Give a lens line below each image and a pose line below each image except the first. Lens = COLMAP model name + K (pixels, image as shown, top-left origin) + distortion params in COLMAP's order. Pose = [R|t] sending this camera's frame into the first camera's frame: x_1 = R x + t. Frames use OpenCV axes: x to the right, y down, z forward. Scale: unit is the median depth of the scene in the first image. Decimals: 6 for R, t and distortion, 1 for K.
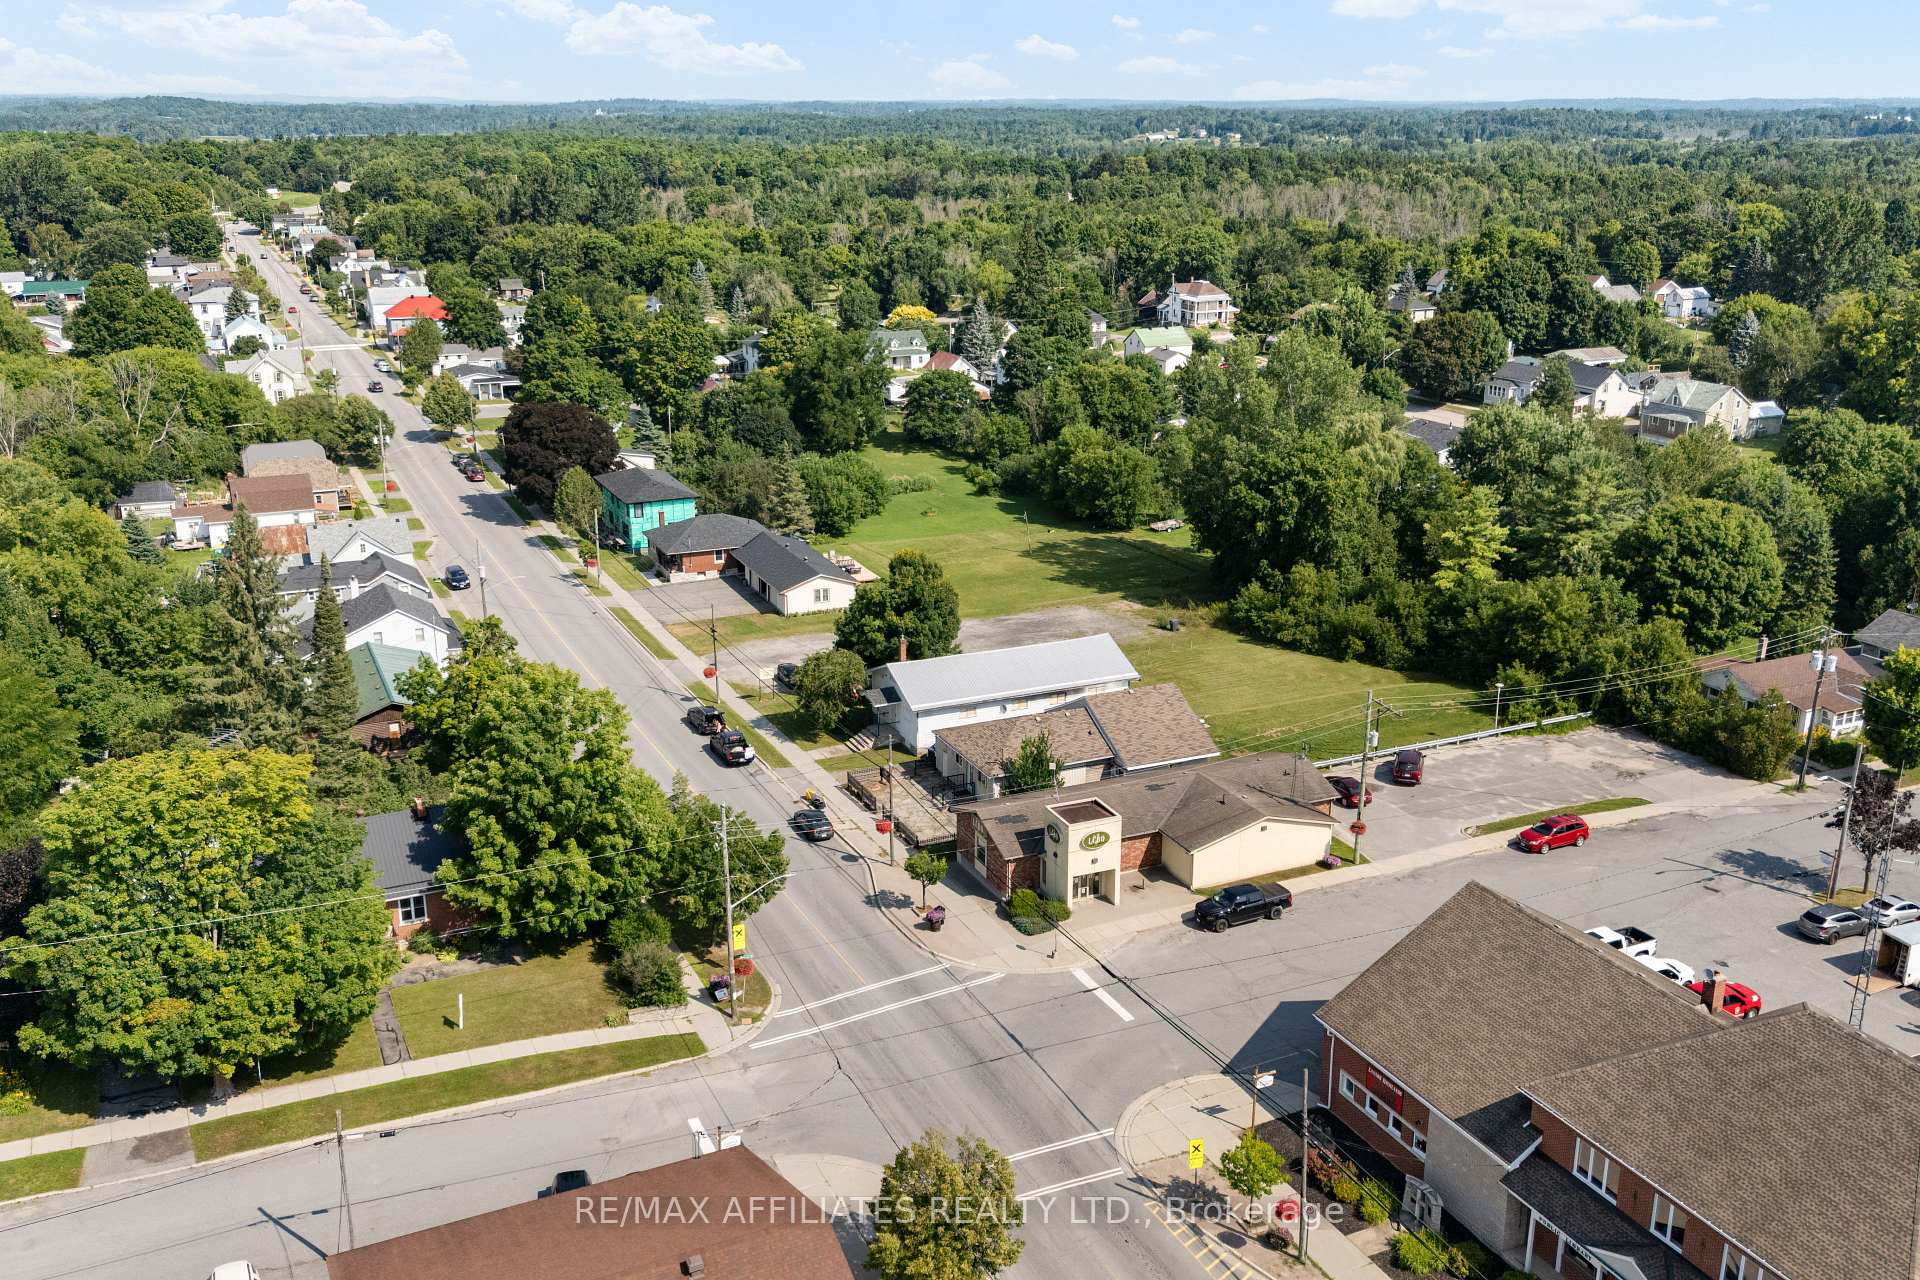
lens RADIAL K [[1676.8, 0, 960.0], [0, 1676.8, 640.0], [0, 0, 1]] dist [0.102570, -0.129064]
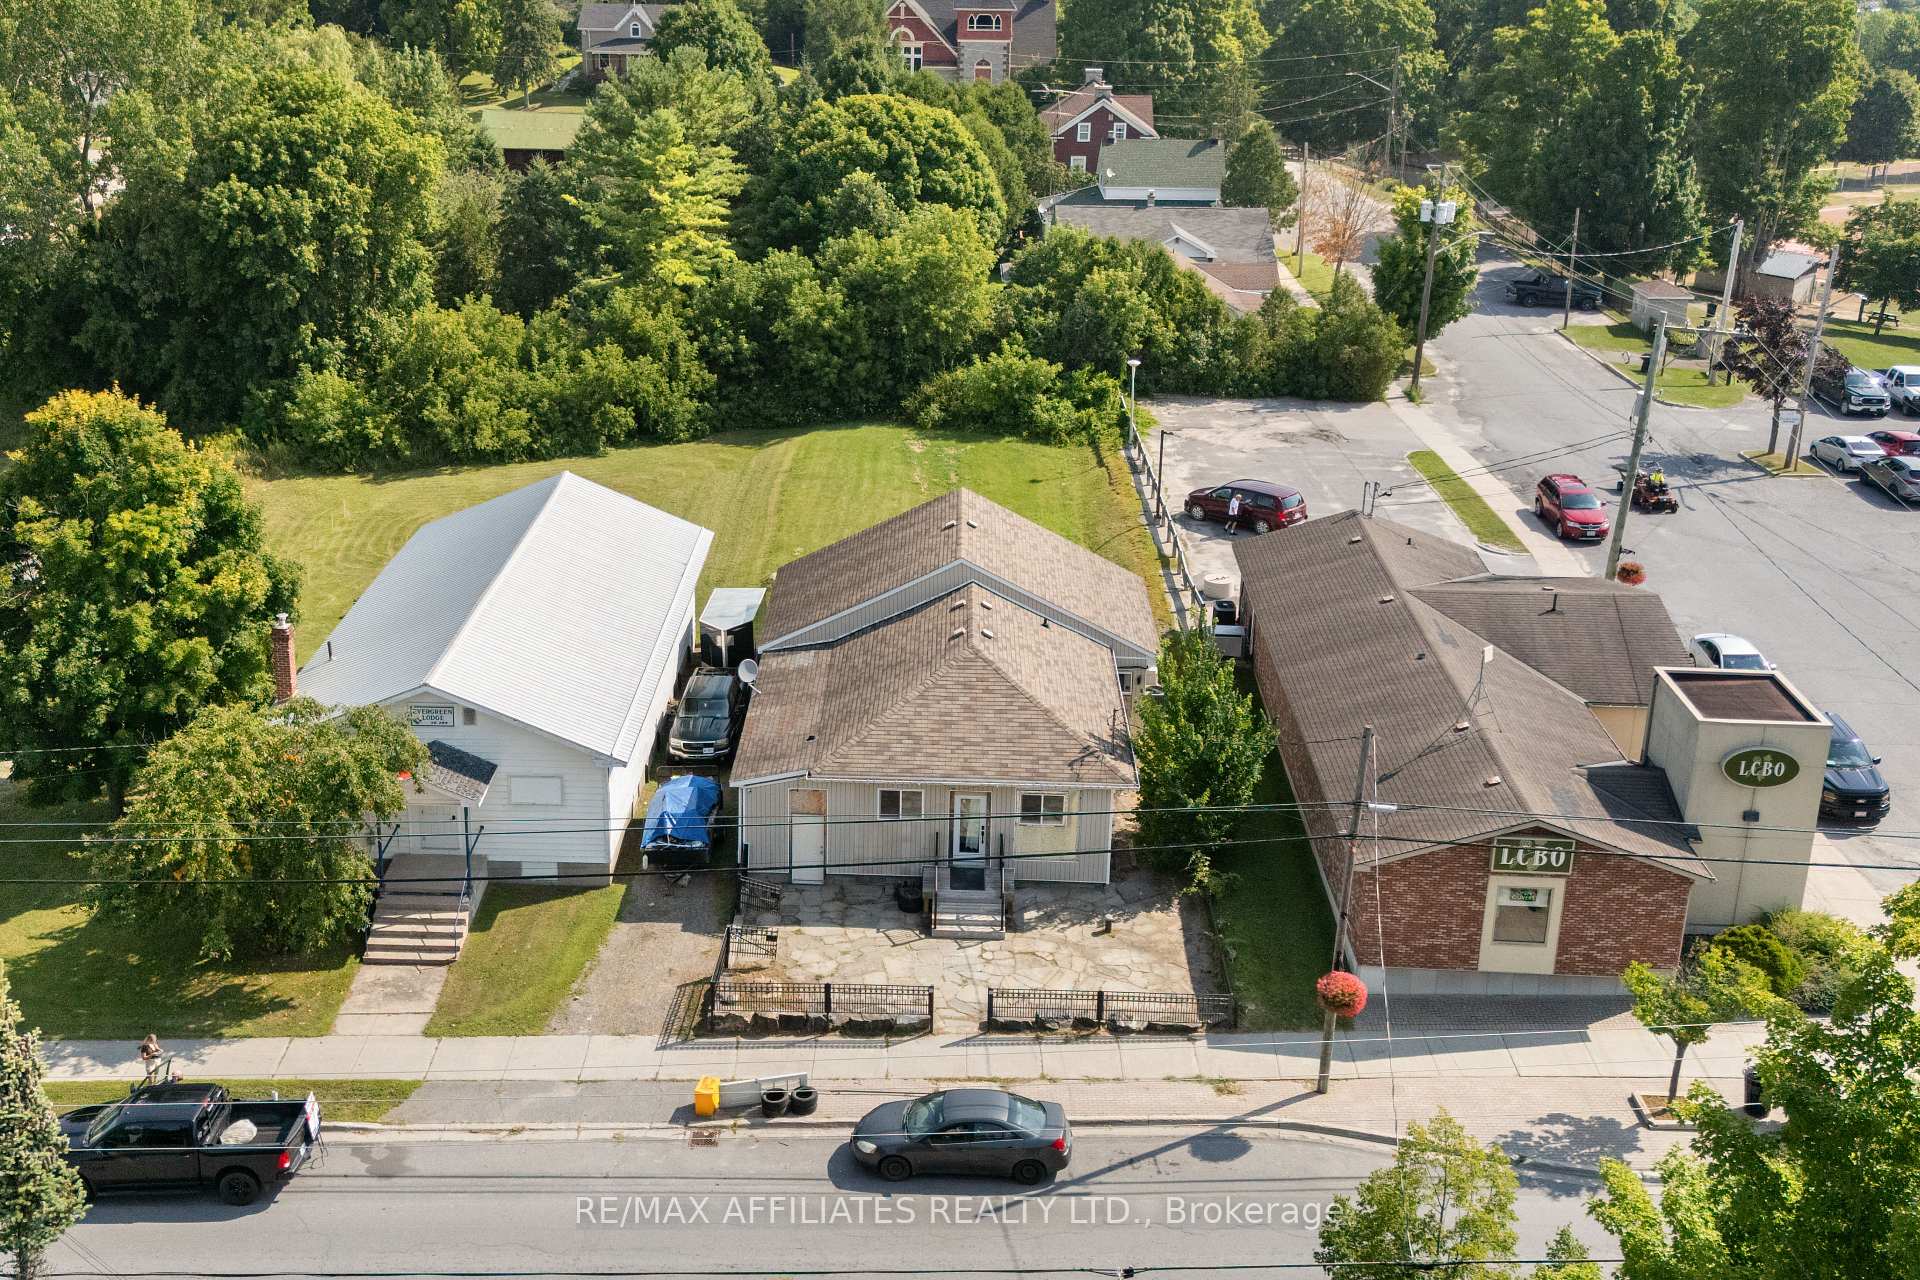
lens RADIAL K [[1997.0, 0, 960.2], [0, 1997.0, 512.8], [0, 0, 1]] dist [0.132679, -0.281117]
pose [[0.446132, -0.270094, 0.853238, -0.252175], [0.256263, 0.952007, 0.167367, -0.043630], [-0.857494, 0.143986, 0.493936, 0.531481]]
